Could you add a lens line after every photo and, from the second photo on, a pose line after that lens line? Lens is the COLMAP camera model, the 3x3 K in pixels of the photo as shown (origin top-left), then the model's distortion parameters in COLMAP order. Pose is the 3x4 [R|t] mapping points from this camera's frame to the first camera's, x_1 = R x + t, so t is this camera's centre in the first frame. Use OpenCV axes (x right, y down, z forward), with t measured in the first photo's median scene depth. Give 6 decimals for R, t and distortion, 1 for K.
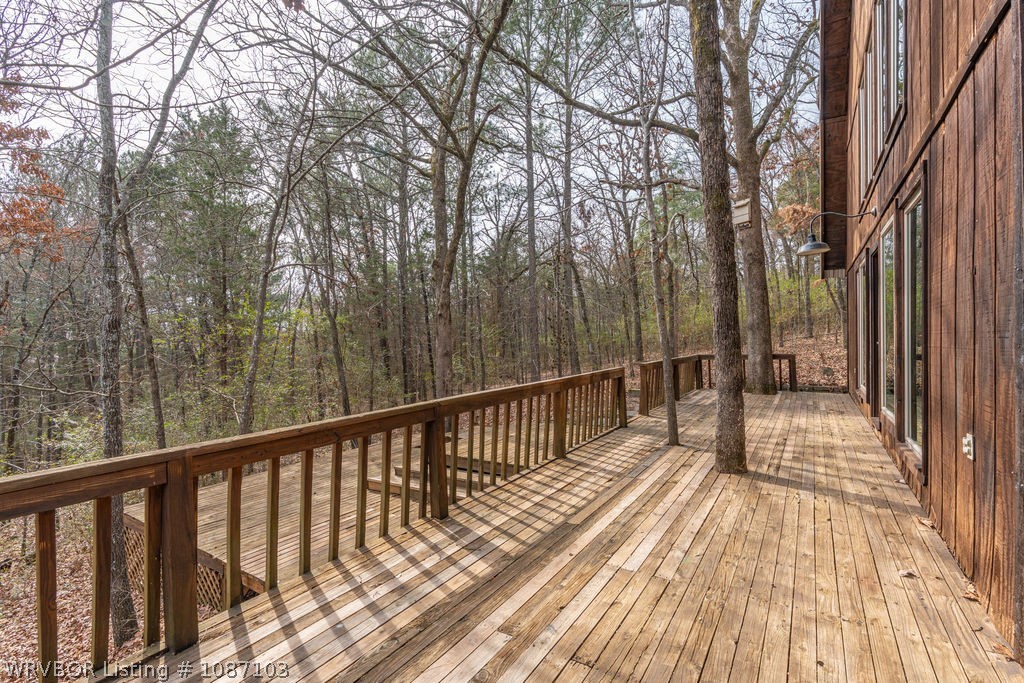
lens RADIAL K [[474.9, 0, 532.6], [0, 474.9, 330.5], [0, 0, 1]] dist [-0.003349, -0.000050]
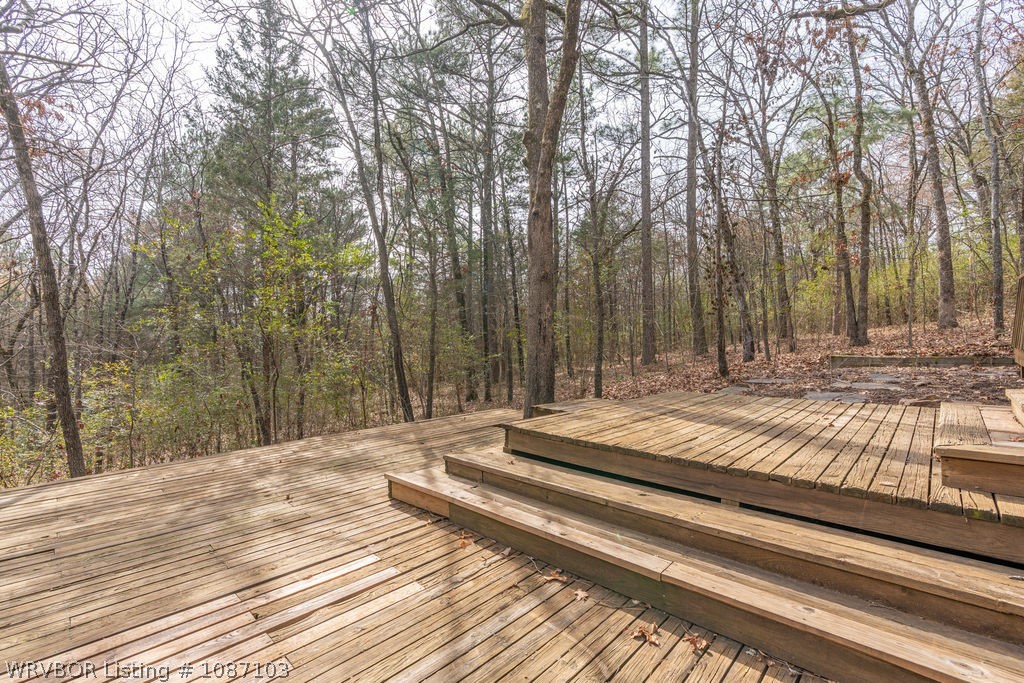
lens RADIAL K [[453.7, 0, 507.5], [0, 453.7, 339.5], [0, 0, 1]] dist [-0.005307, 0.000561]
pose [[0.974108, 0.018466, -0.225329, -0.098663], [-0.013195, 0.999603, 0.024879, 0.122770], [0.225699, -0.021261, 0.973965, 0.431715]]
